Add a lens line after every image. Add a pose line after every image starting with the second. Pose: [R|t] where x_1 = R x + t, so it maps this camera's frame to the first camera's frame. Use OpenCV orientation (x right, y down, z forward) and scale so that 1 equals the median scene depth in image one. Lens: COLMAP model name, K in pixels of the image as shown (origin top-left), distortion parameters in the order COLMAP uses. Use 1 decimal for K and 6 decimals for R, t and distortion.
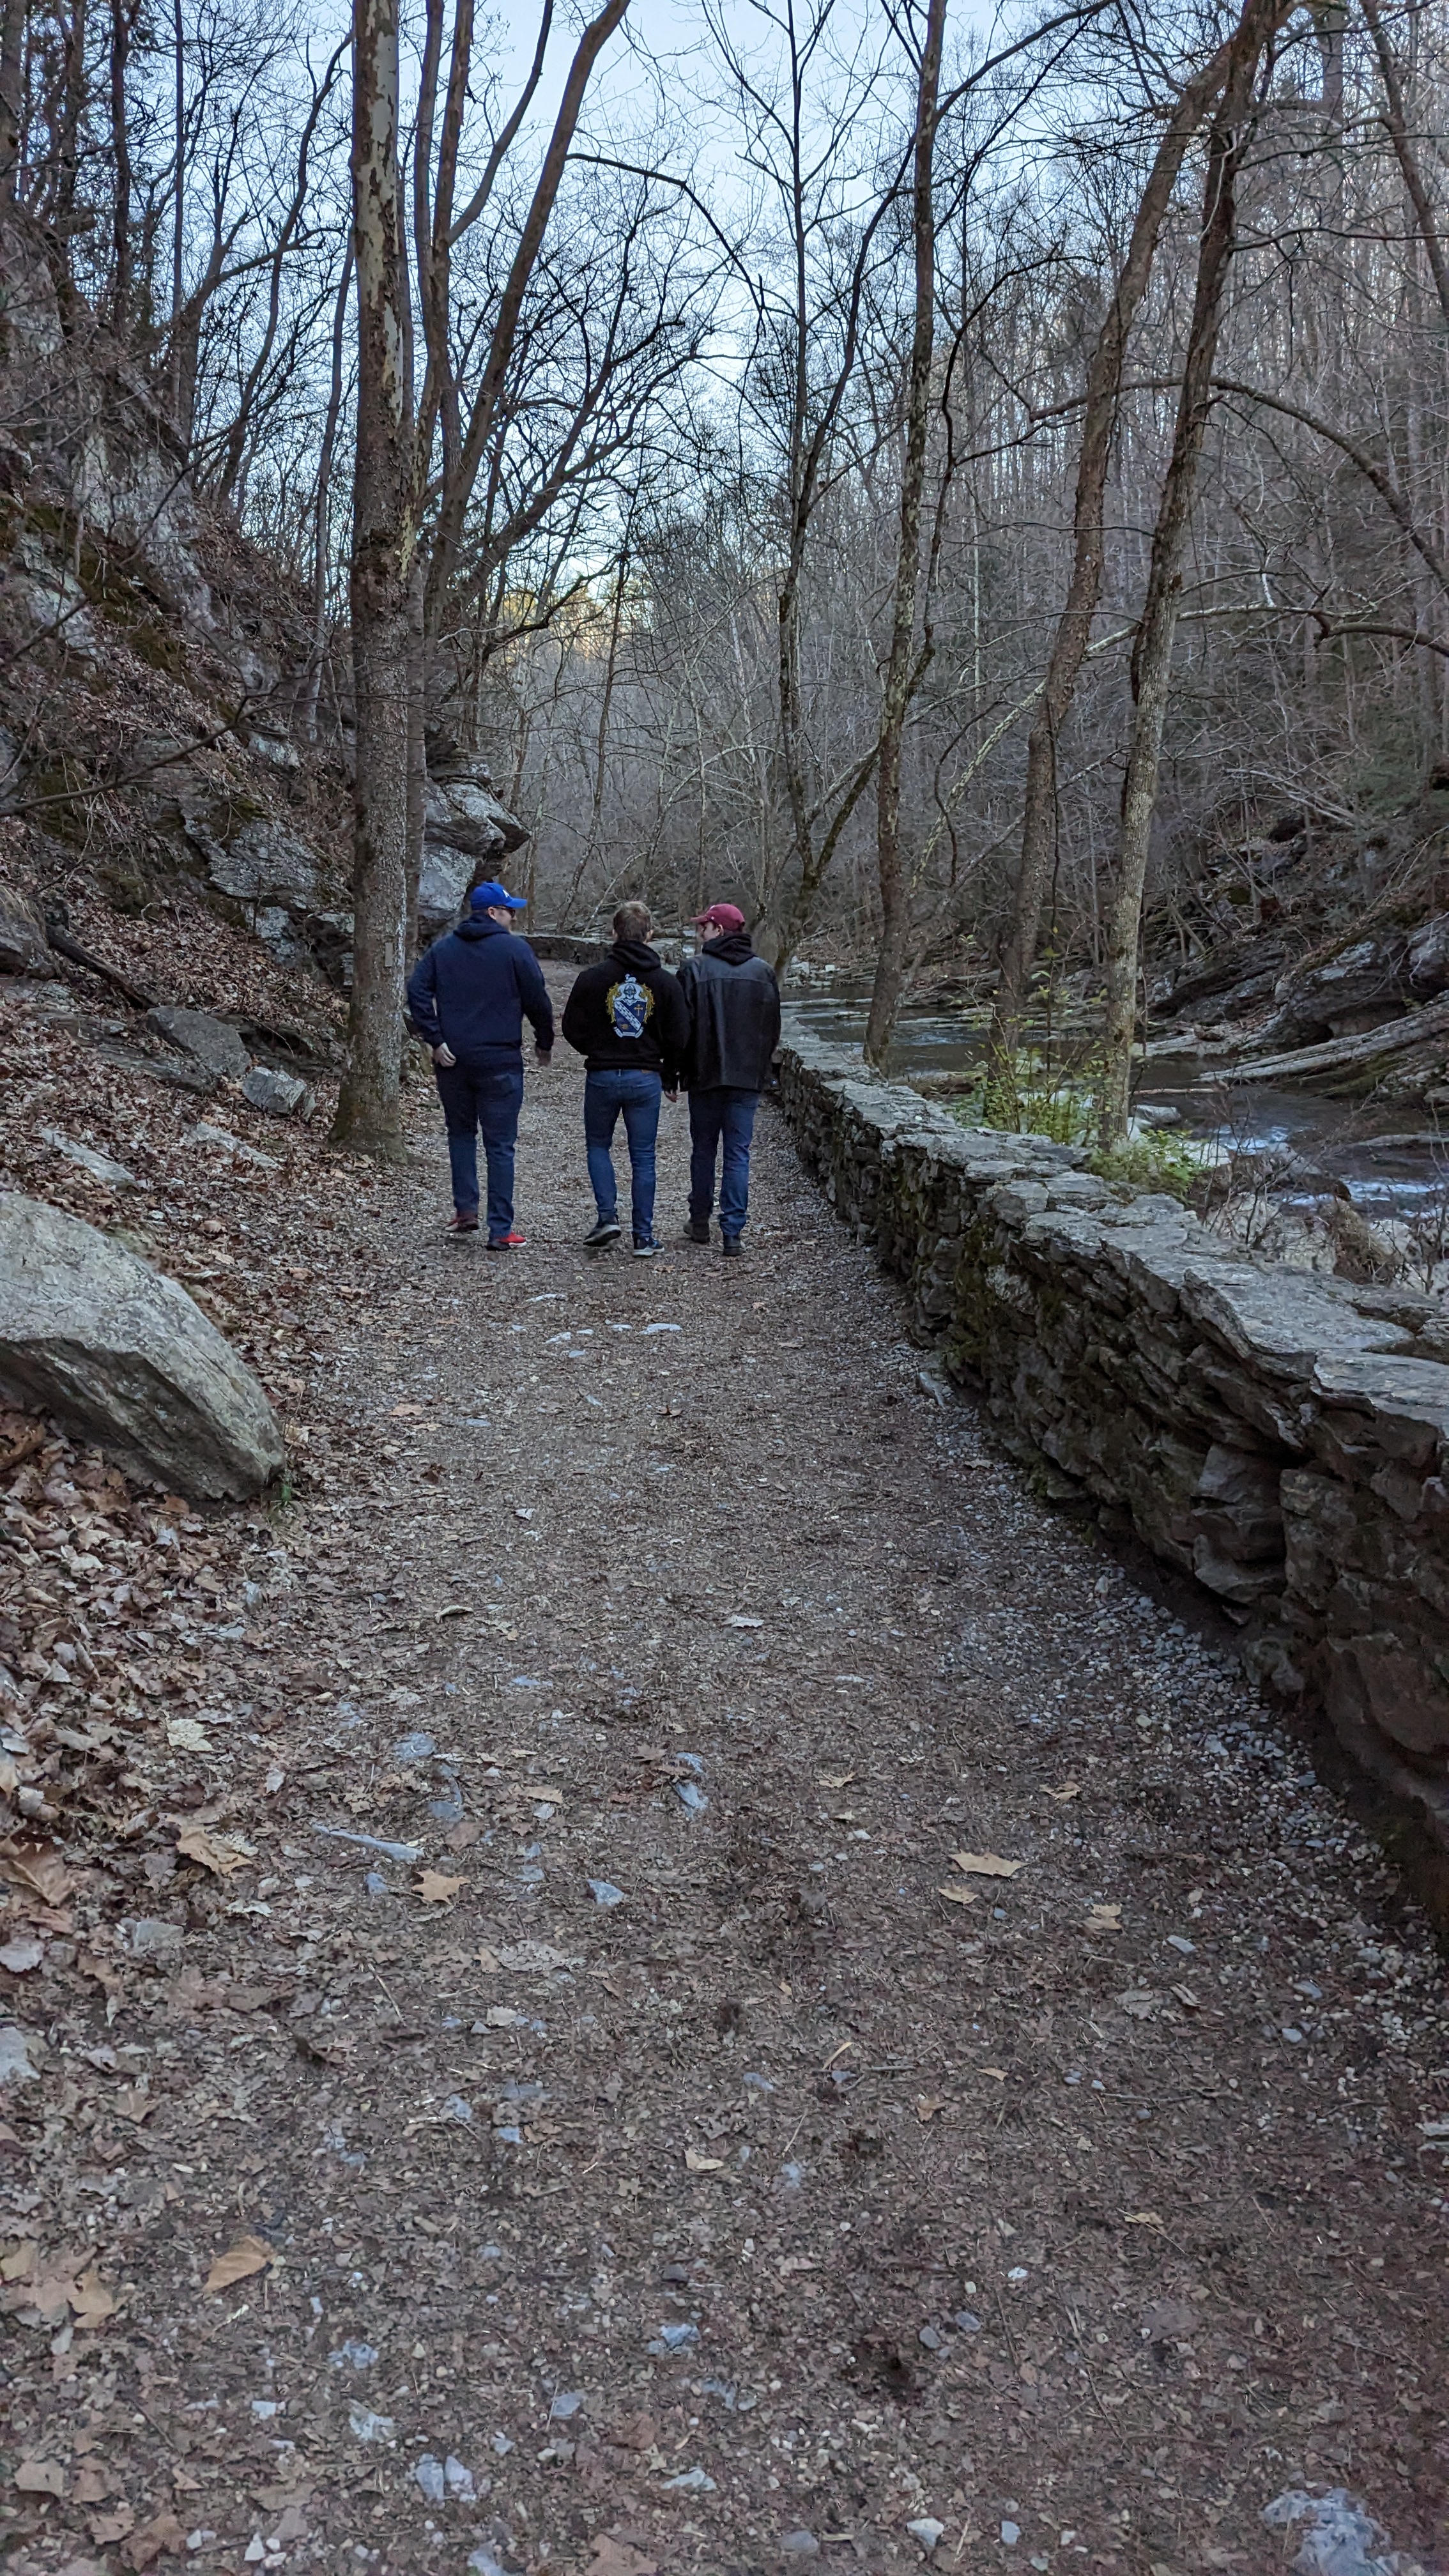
lens RADIAL K [[1799.9, 0, 803.4], [0, 1799.9, 1288.3], [0, 0, 1]] dist [0.051214, -0.050342]
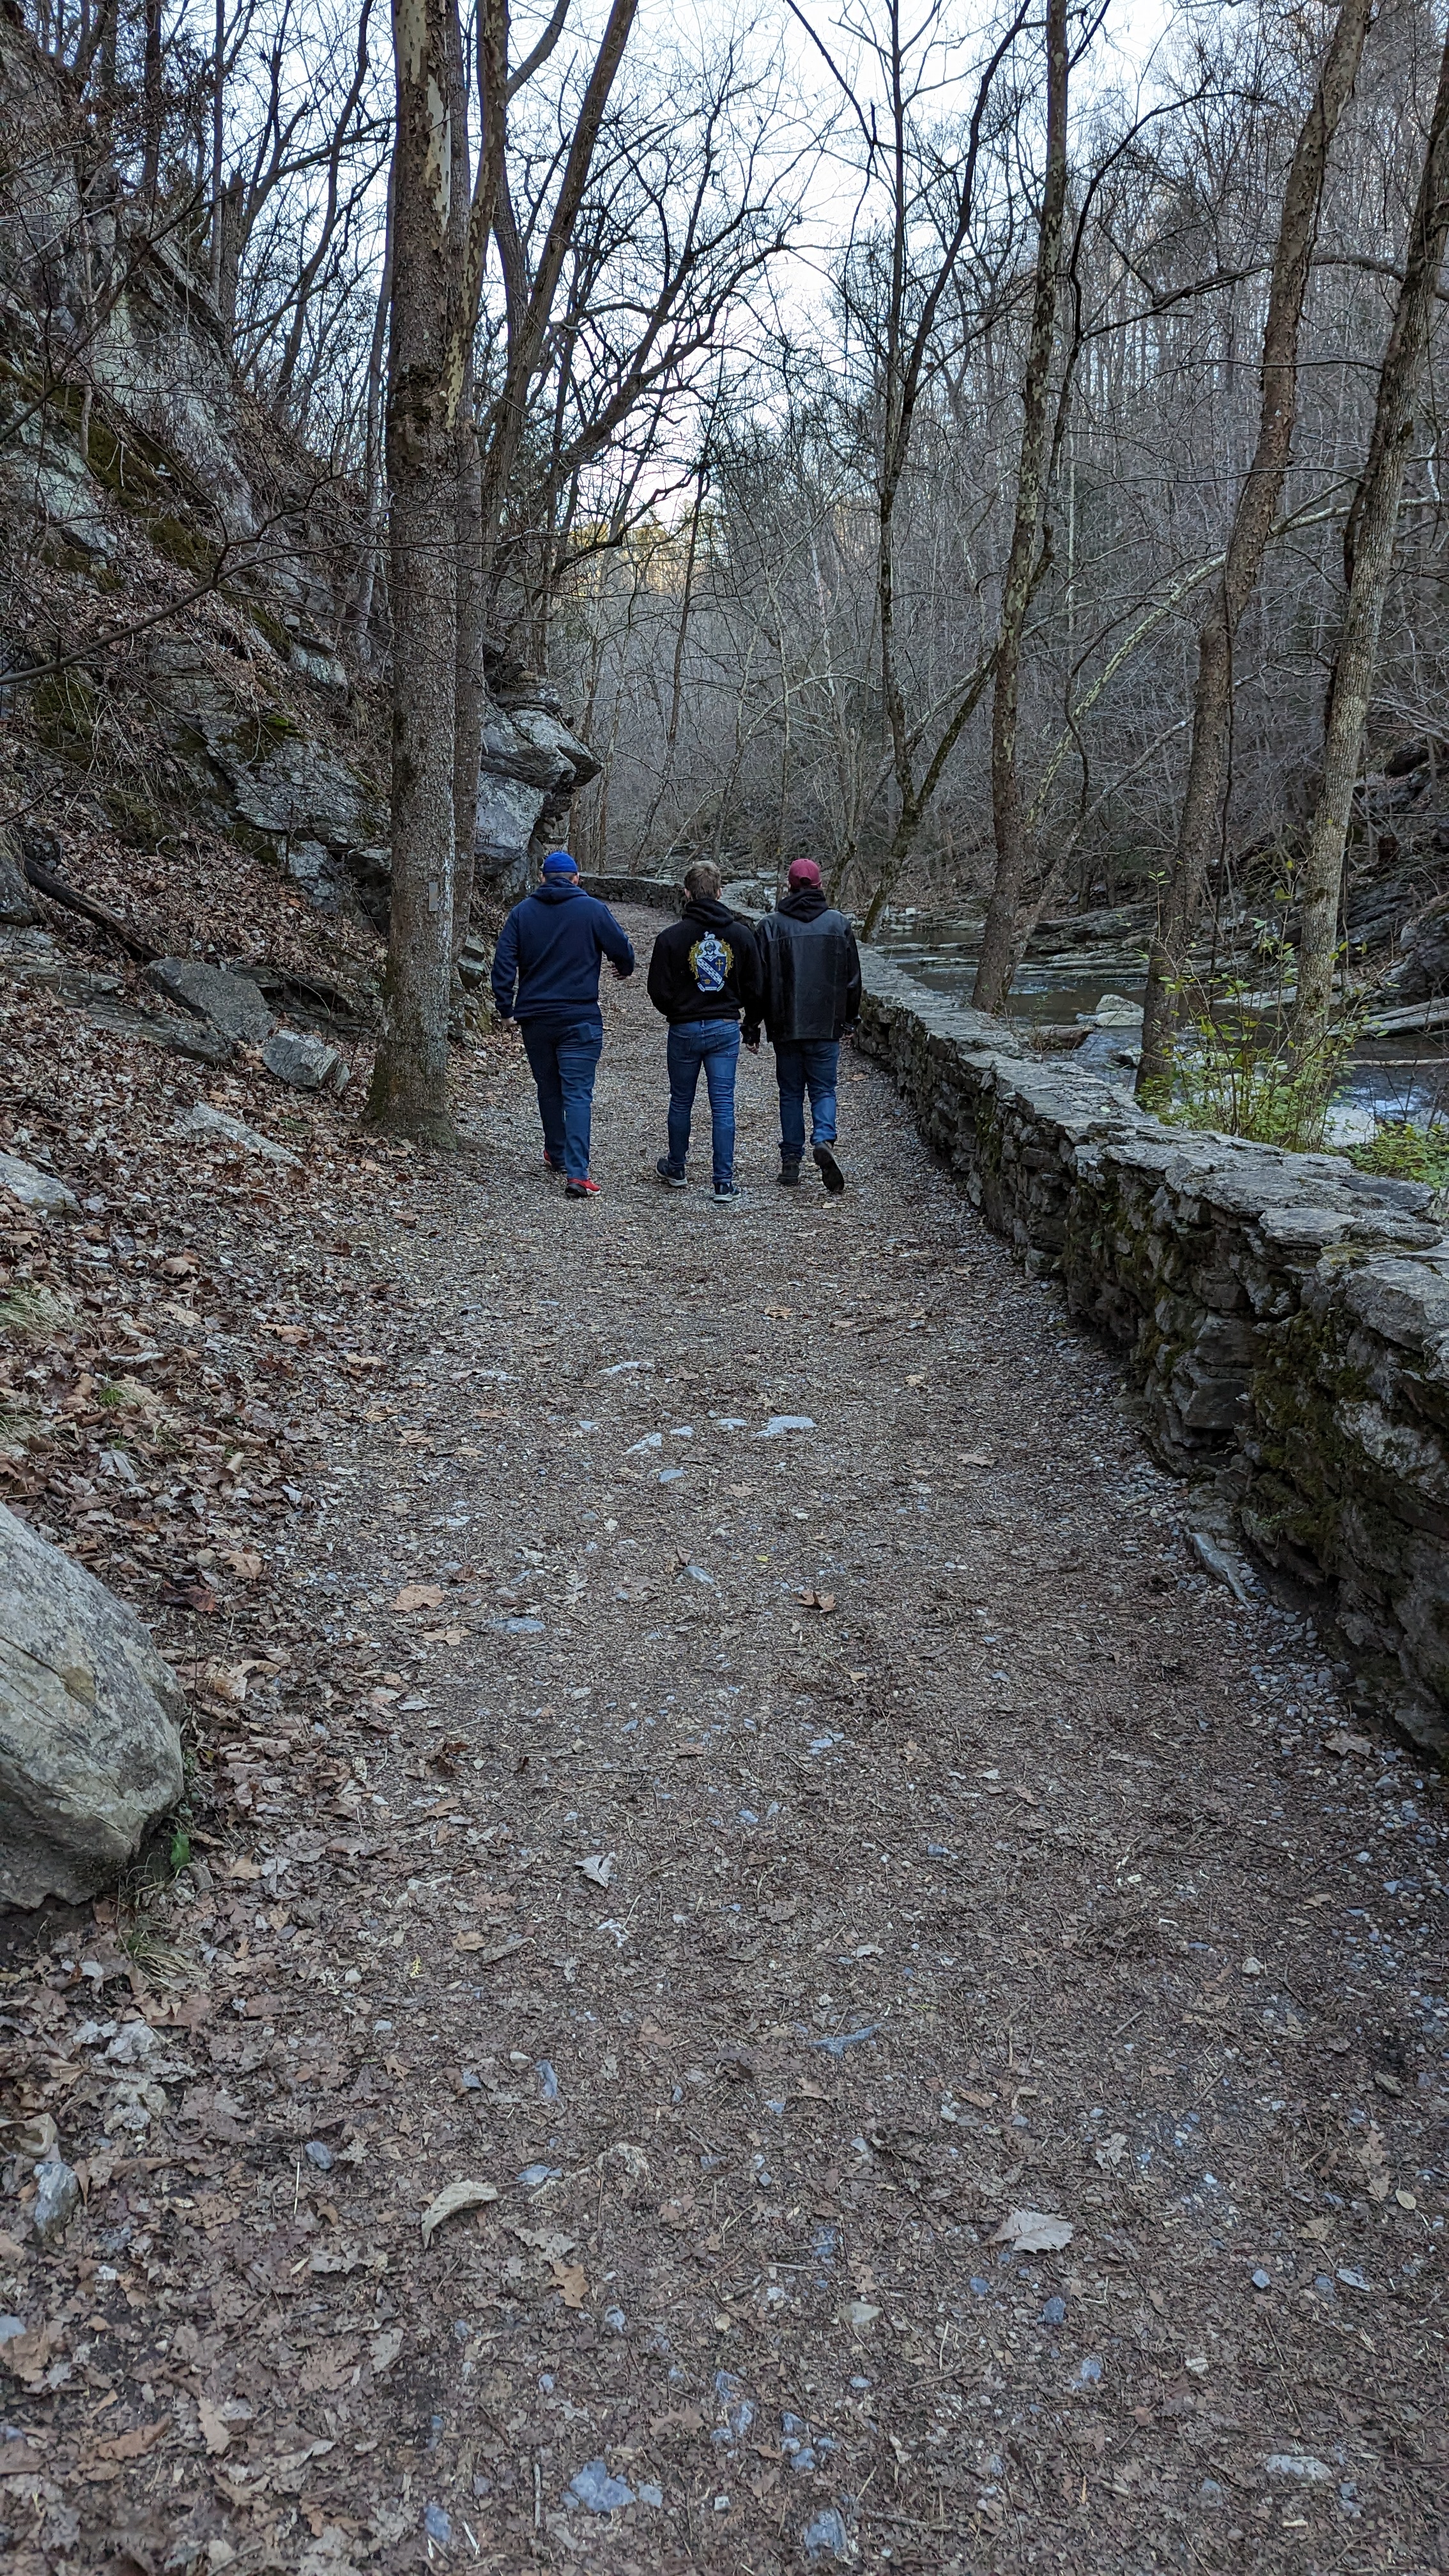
lens RADIAL K [[1799.9, 0, 803.4], [0, 1799.9, 1288.3], [0, 0, 1]] dist [0.051214, -0.050342]
pose [[0.999268, 0.009242, -0.037132, -0.026113], [-0.008109, 0.999500, 0.030549, -0.029709], [0.037396, -0.030225, 0.998843, 0.162194]]
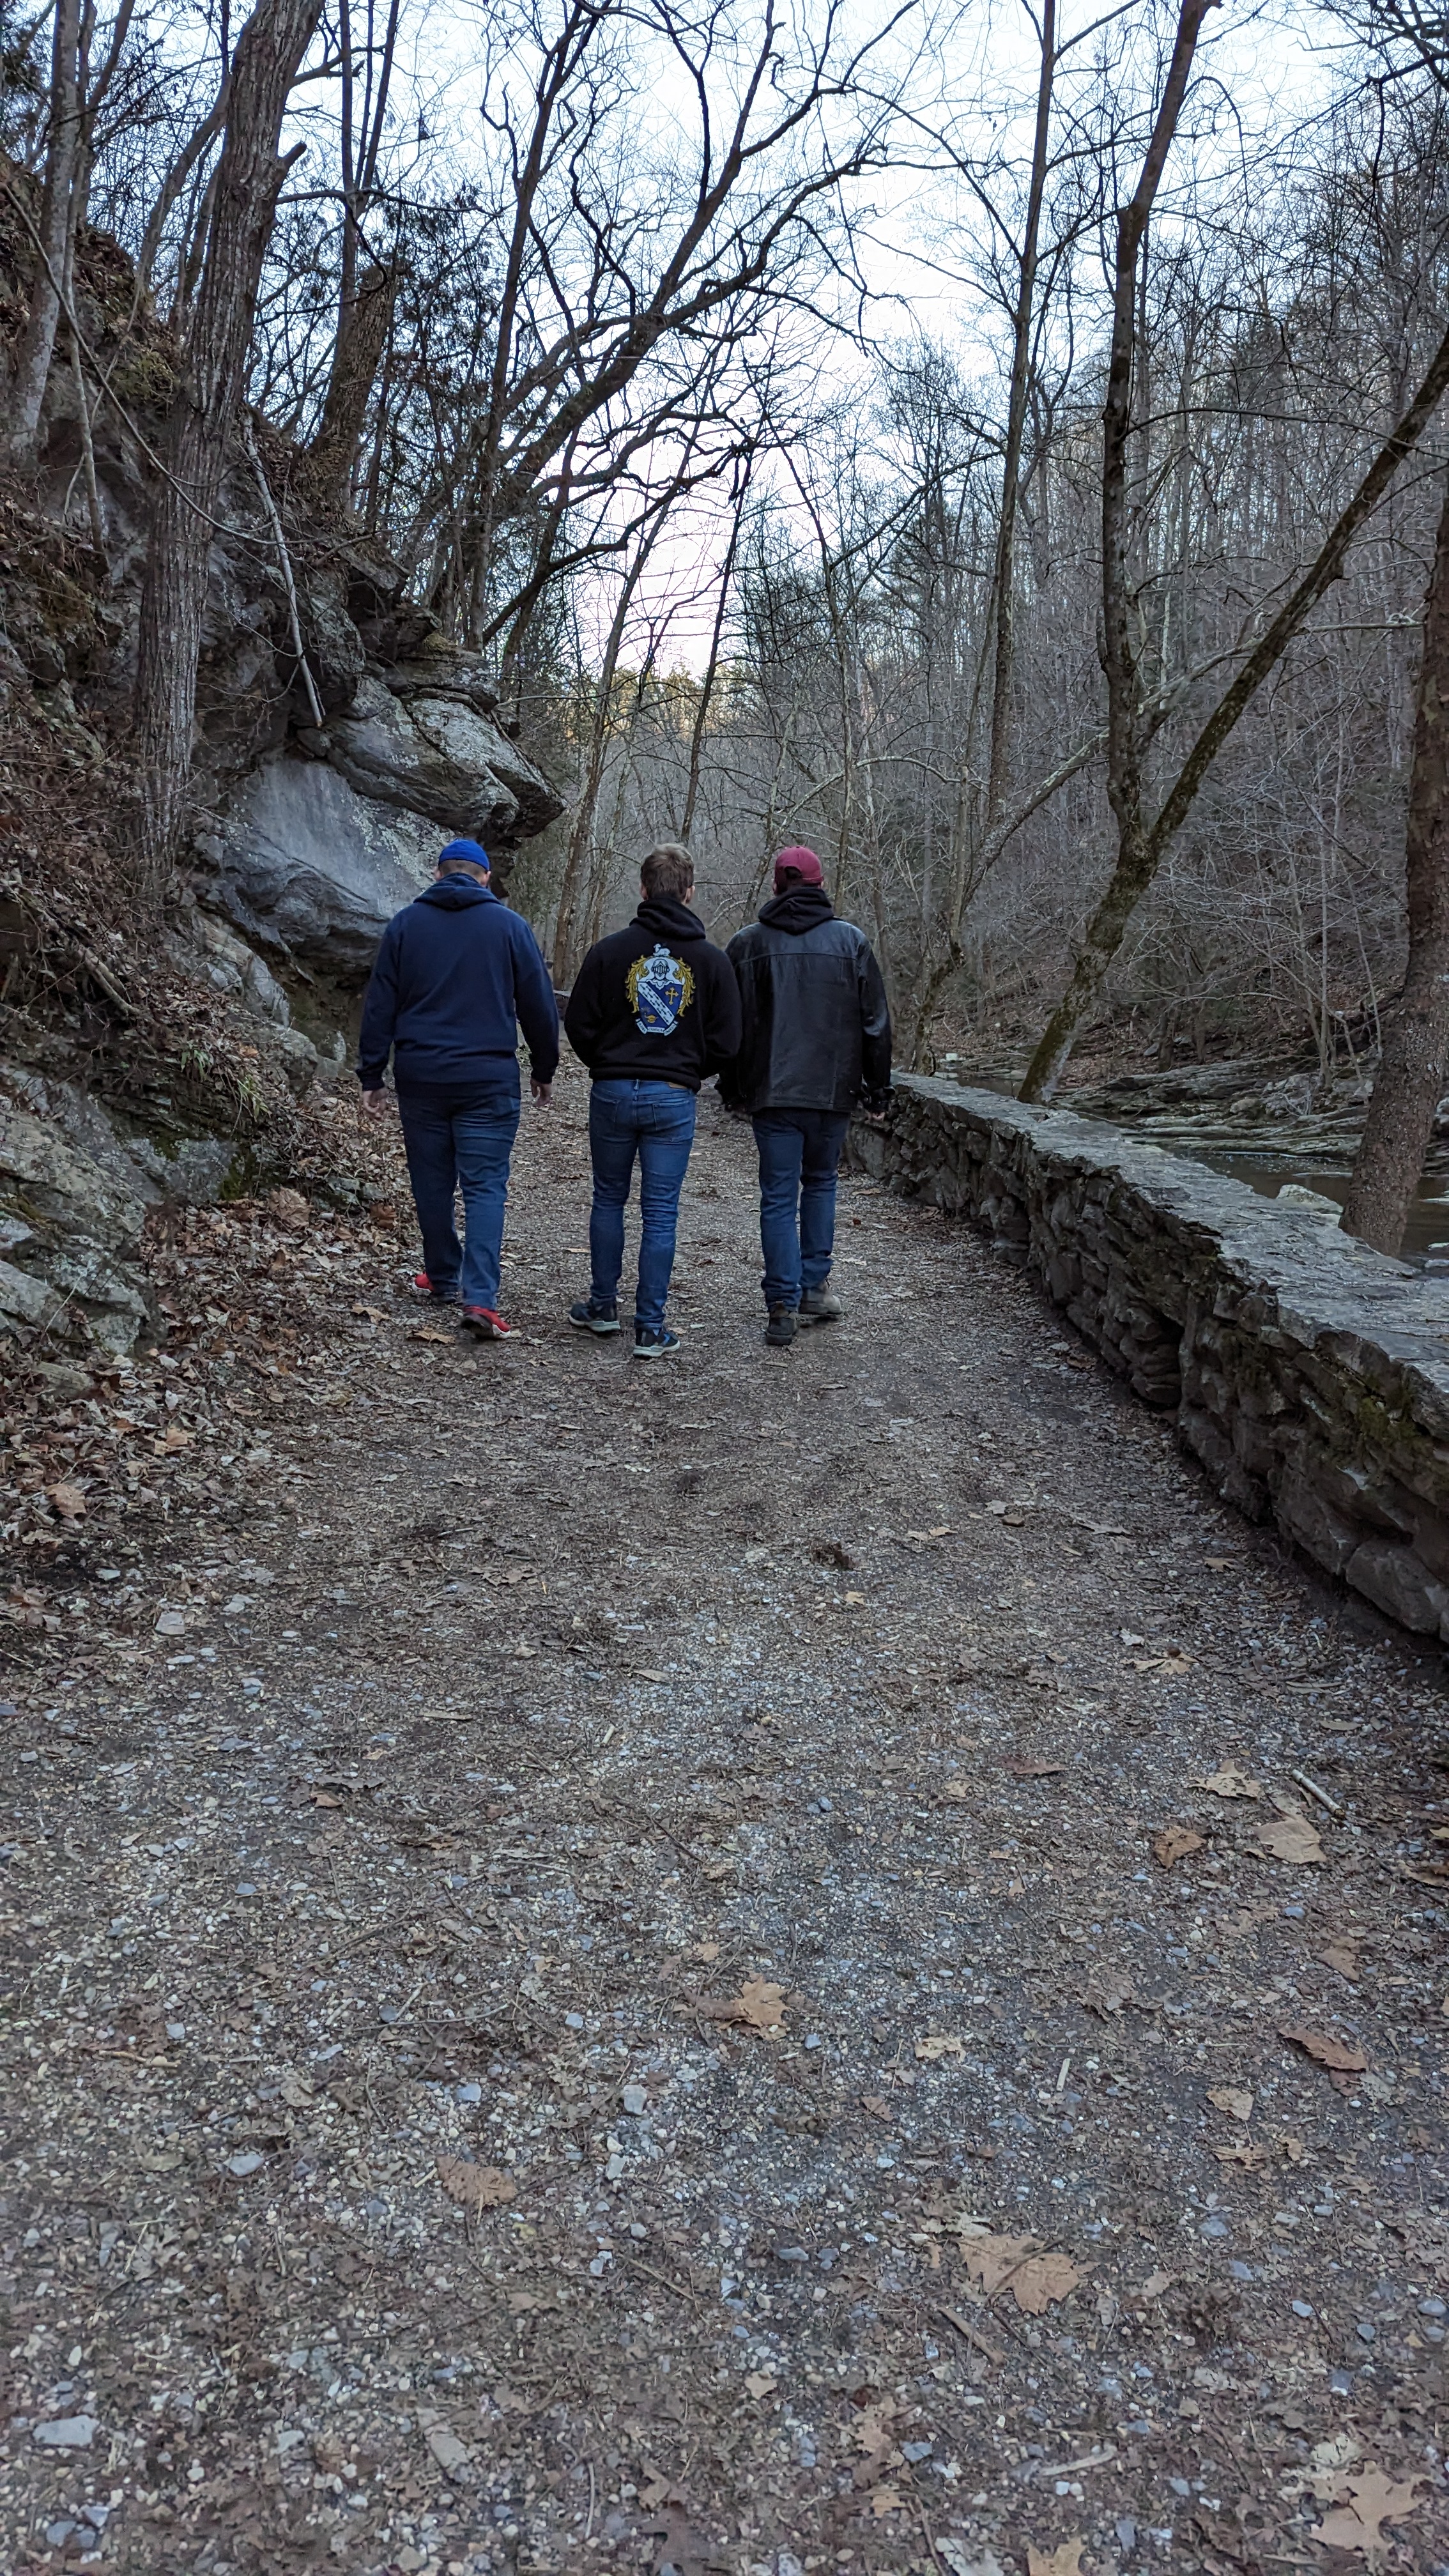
lens RADIAL K [[1804.5, 0, 833.4], [0, 1804.5, 1285.6], [0, 0, 1]] dist [0.043547, -0.037161]
pose [[0.998611, 0.047693, -0.022372, -0.102744], [-0.048715, 0.997676, -0.047629, -0.170443], [0.020049, 0.048652, 0.998615, 0.982858]]
